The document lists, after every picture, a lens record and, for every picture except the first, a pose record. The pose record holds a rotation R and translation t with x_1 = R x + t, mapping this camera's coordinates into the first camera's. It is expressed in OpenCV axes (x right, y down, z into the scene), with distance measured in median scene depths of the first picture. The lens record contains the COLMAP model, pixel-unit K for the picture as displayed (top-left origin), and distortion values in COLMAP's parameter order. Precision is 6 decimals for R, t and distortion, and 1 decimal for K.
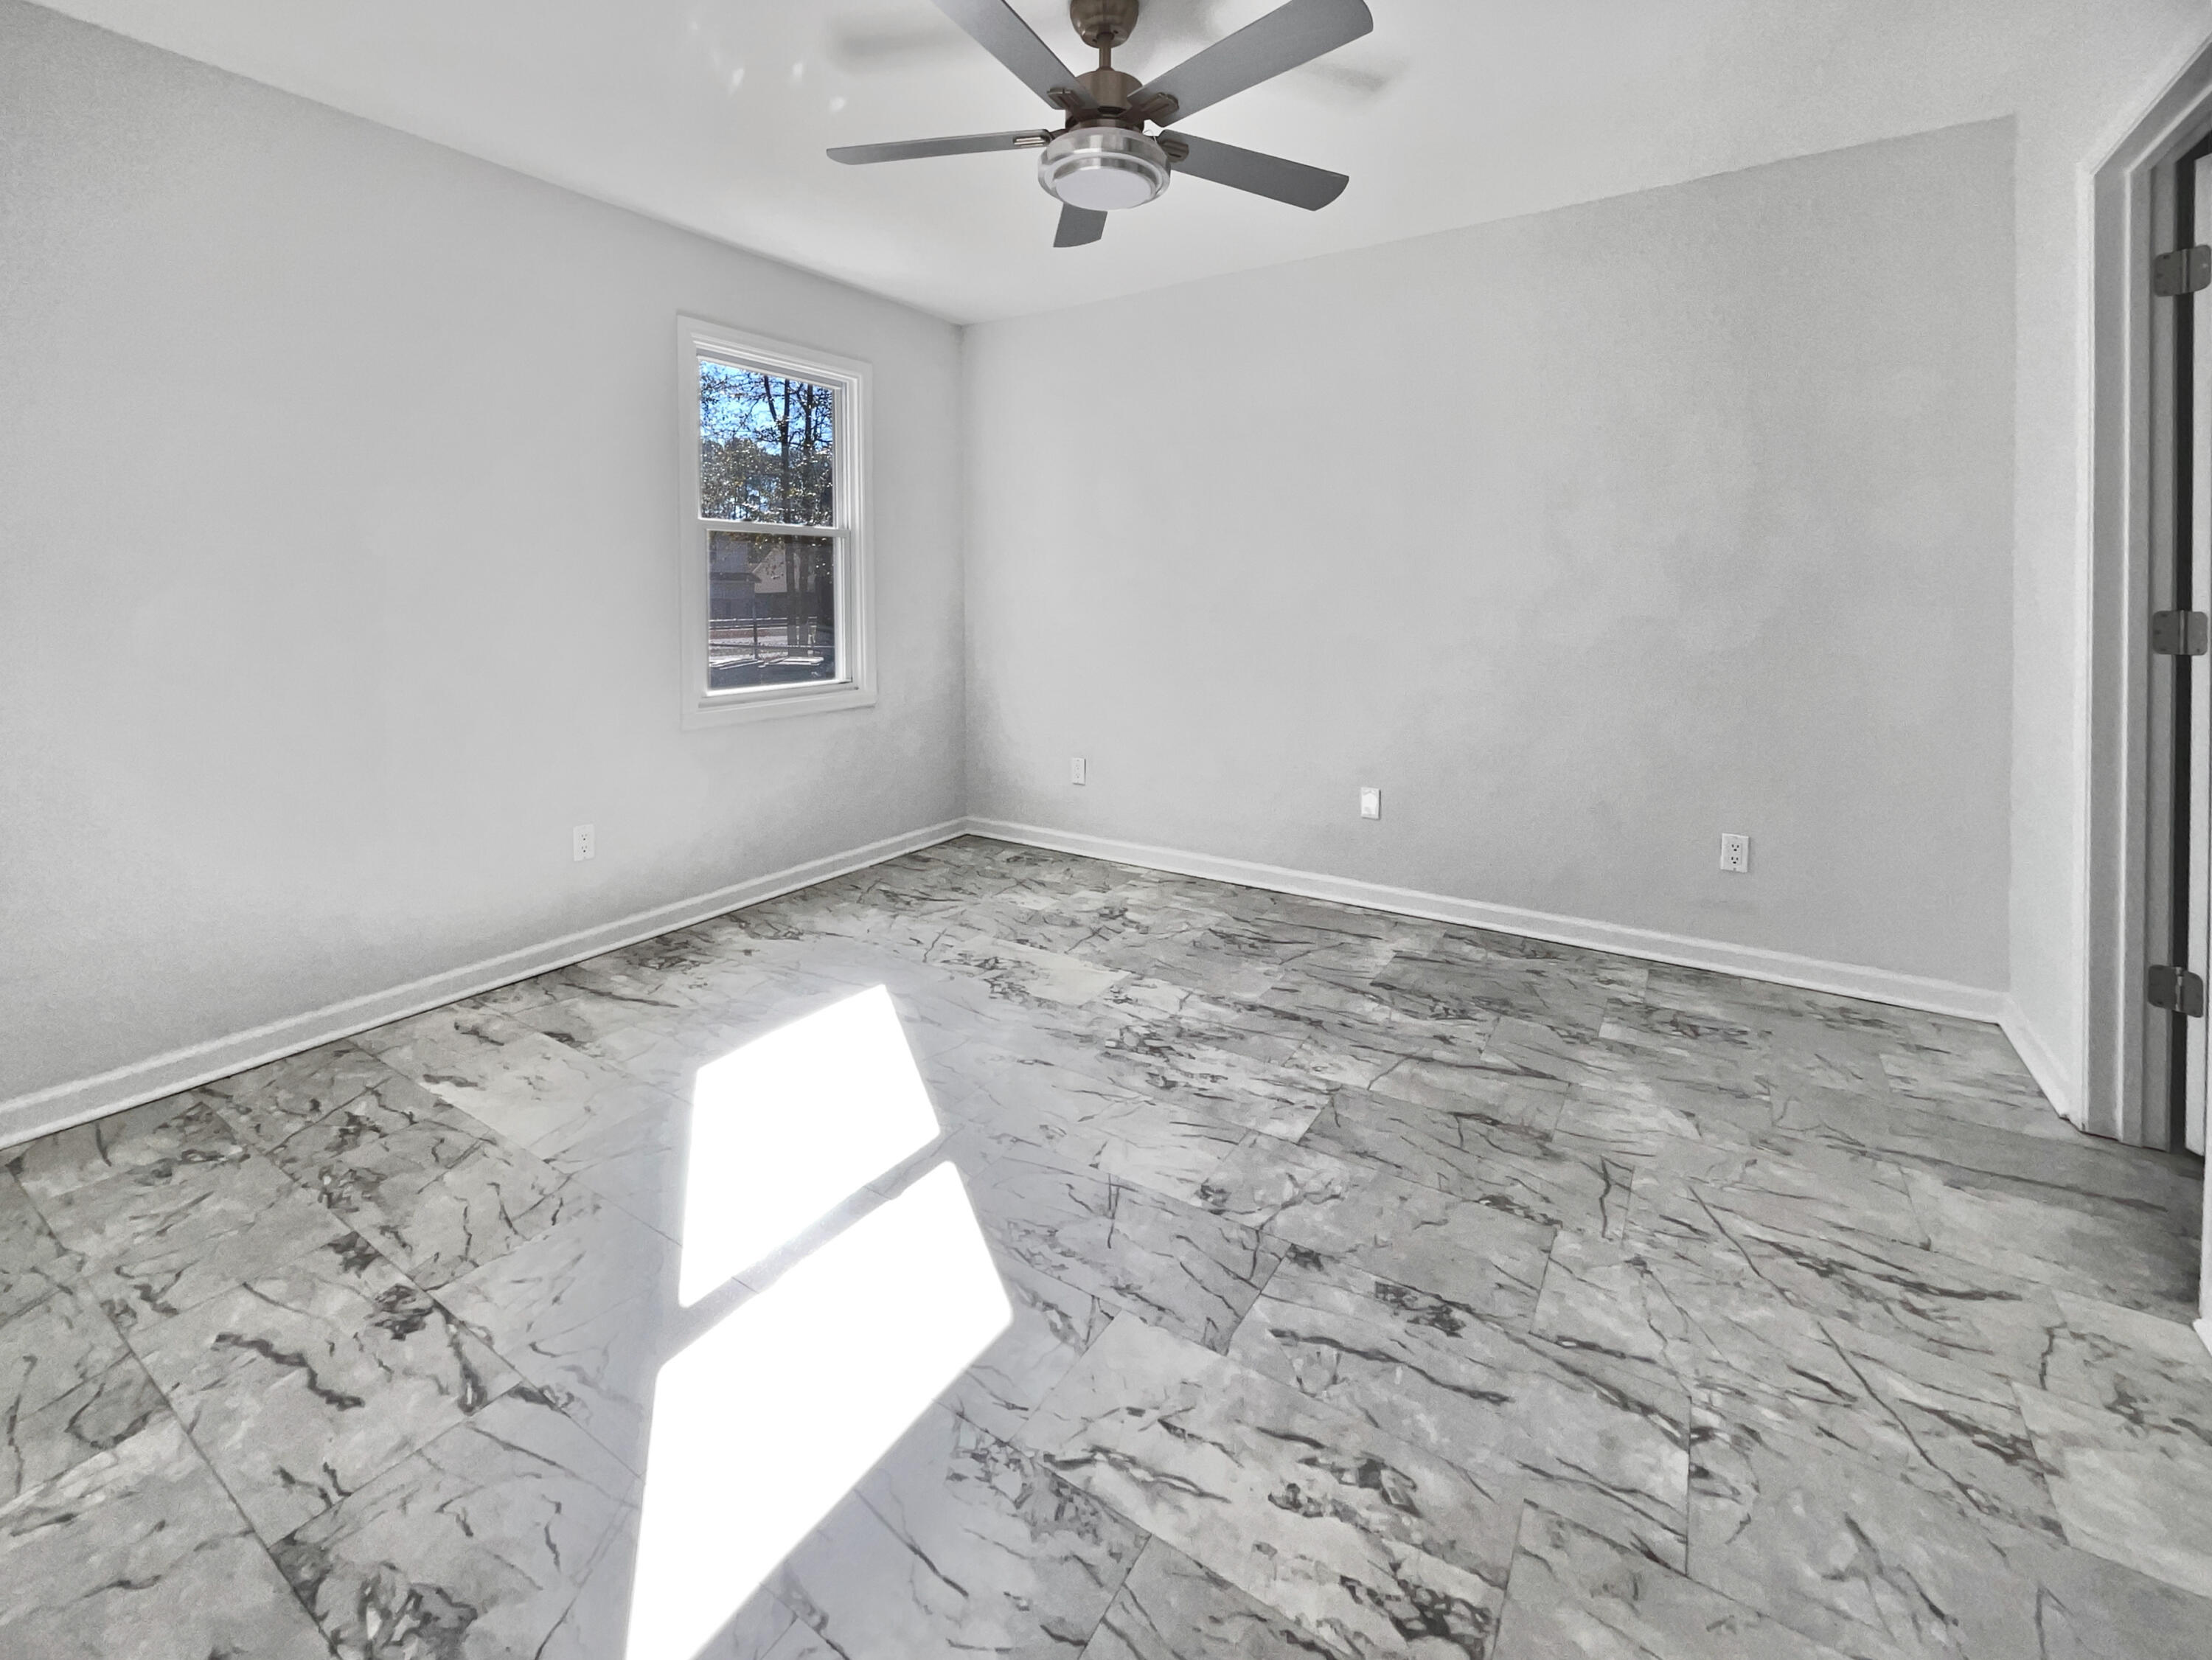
lens RADIAL K [[973.3, 0, 1110.3], [0, 973.3, 829.2], [0, 0, 1]] dist [-0.005414, 0.002320]
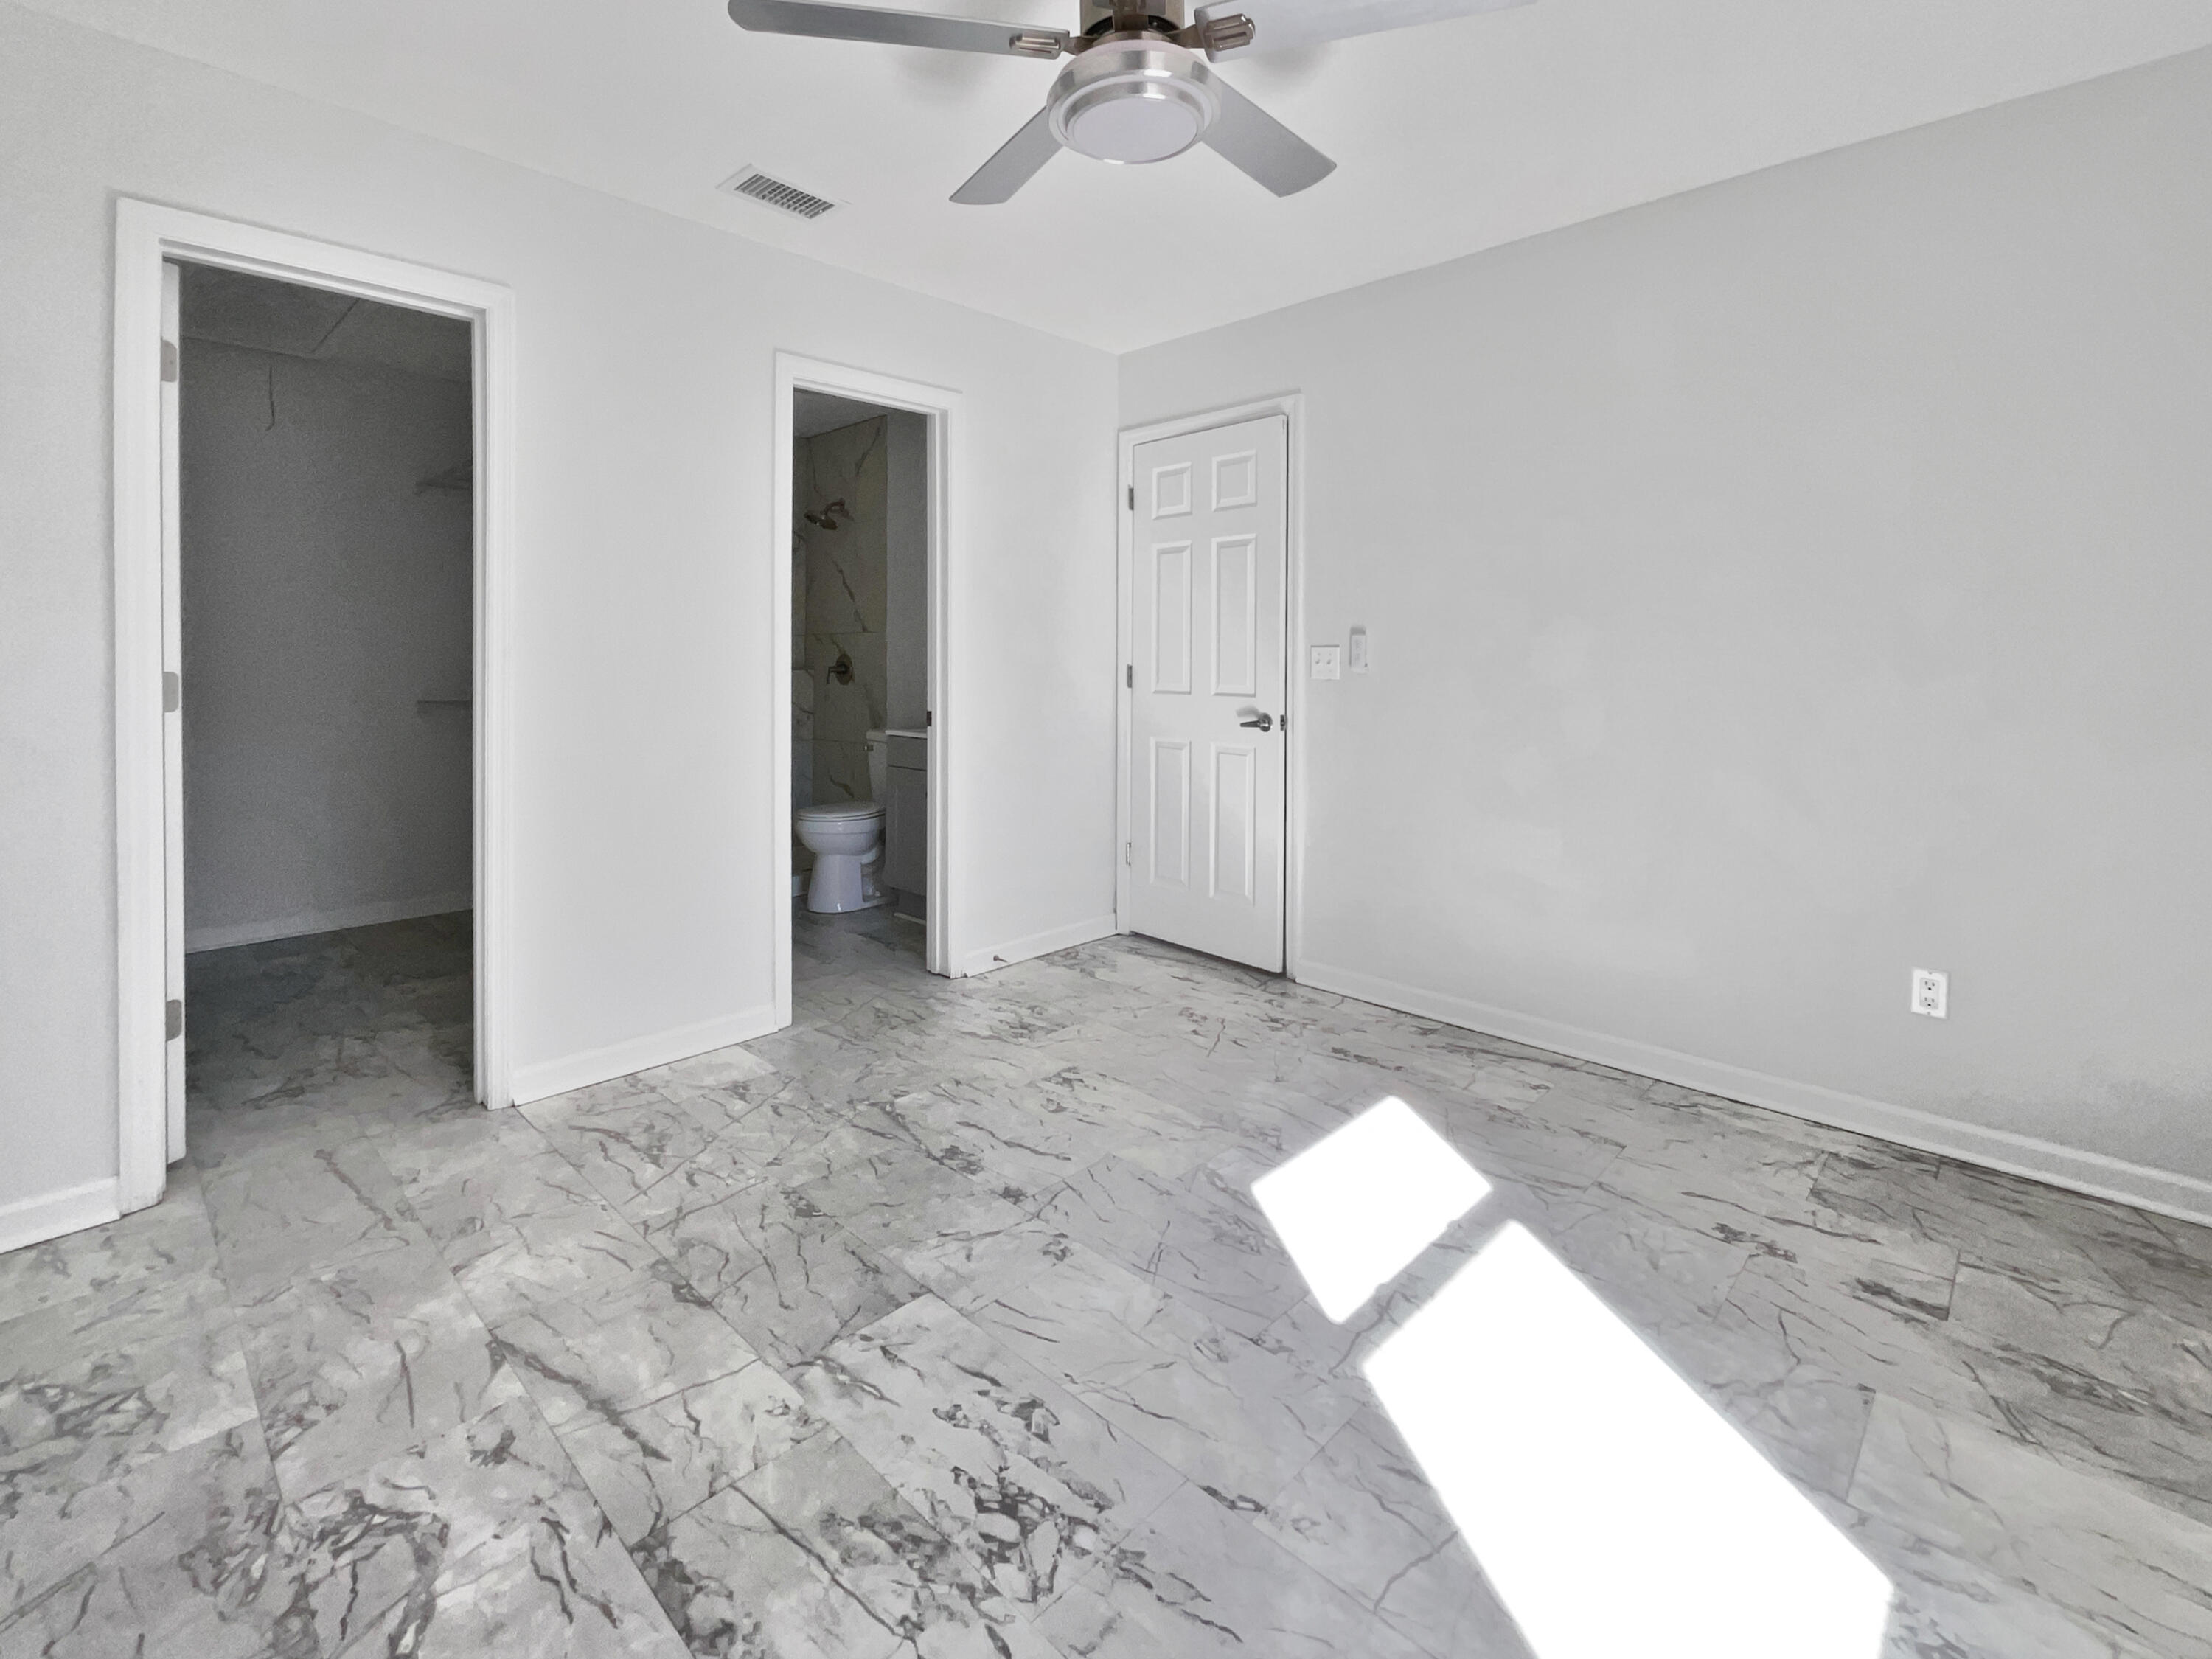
lens RADIAL K [[973.2, 0, 1105.0], [0, 973.2, 829.2], [0, 0, 1]] dist [-0.005414, 0.002320]
pose [[-0.979575, -0.037044, 0.197638, -0.134054], [0.045017, 0.917535, 0.395099, -0.446234], [-0.195976, 0.395926, -0.897126, 1.819469]]
